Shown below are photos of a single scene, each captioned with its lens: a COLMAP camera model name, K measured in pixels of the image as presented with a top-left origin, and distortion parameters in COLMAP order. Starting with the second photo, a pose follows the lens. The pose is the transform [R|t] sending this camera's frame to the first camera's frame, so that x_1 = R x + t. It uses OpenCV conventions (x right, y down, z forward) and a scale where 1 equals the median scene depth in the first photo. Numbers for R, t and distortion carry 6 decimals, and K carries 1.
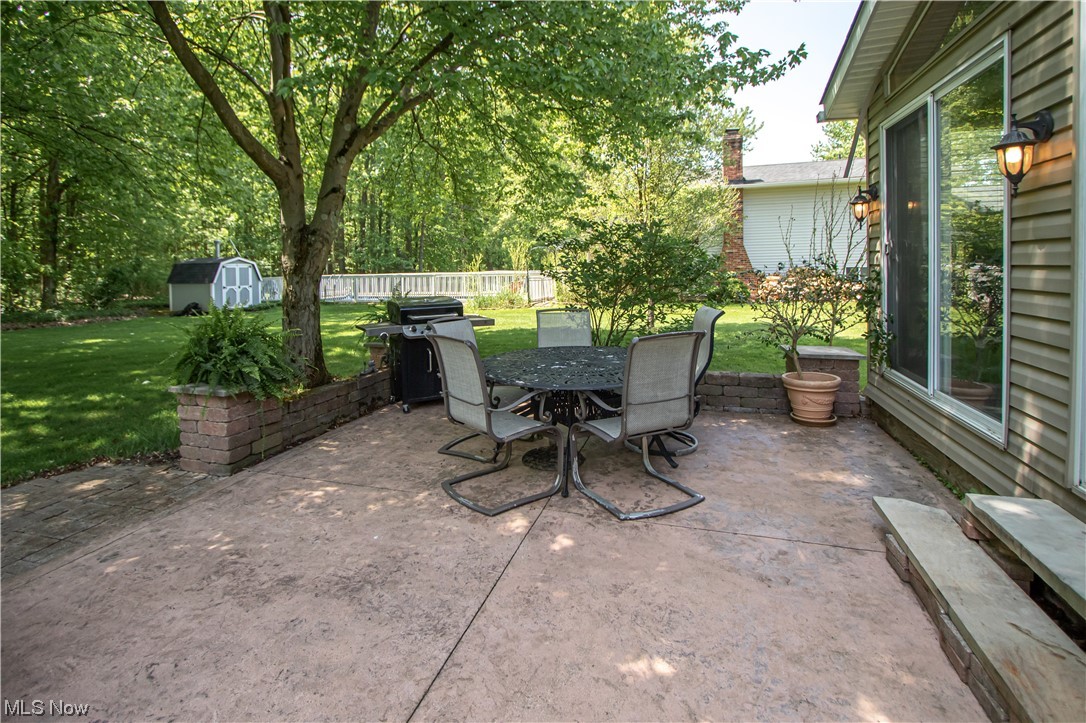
lens RADIAL K [[532.8, 0, 509.8], [0, 532.8, 276.3], [0, 0, 1]] dist [-0.019506, 0.000907]
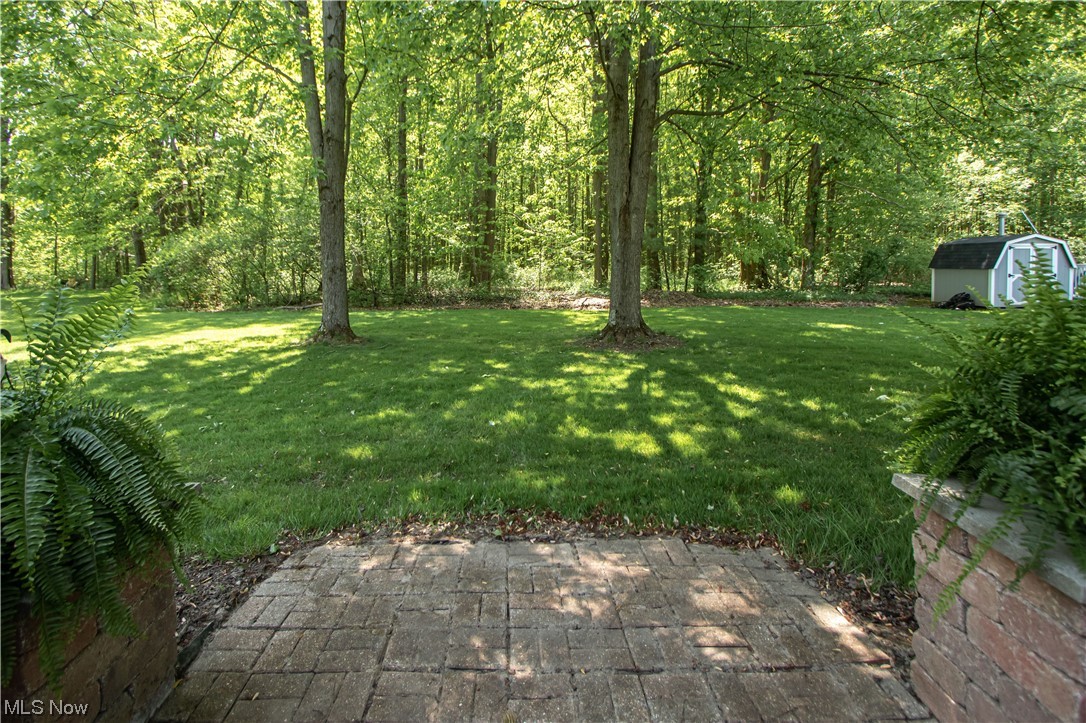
lens RADIAL K [[532.8, 0, 509.8], [0, 532.8, 276.3], [0, 0, 1]] dist [-0.019506, 0.000907]
pose [[0.314099, 0.038262, -0.948619, -0.126090], [-0.016497, 0.999257, 0.034842, 0.016946], [0.949247, 0.004706, 0.314497, 0.207207]]
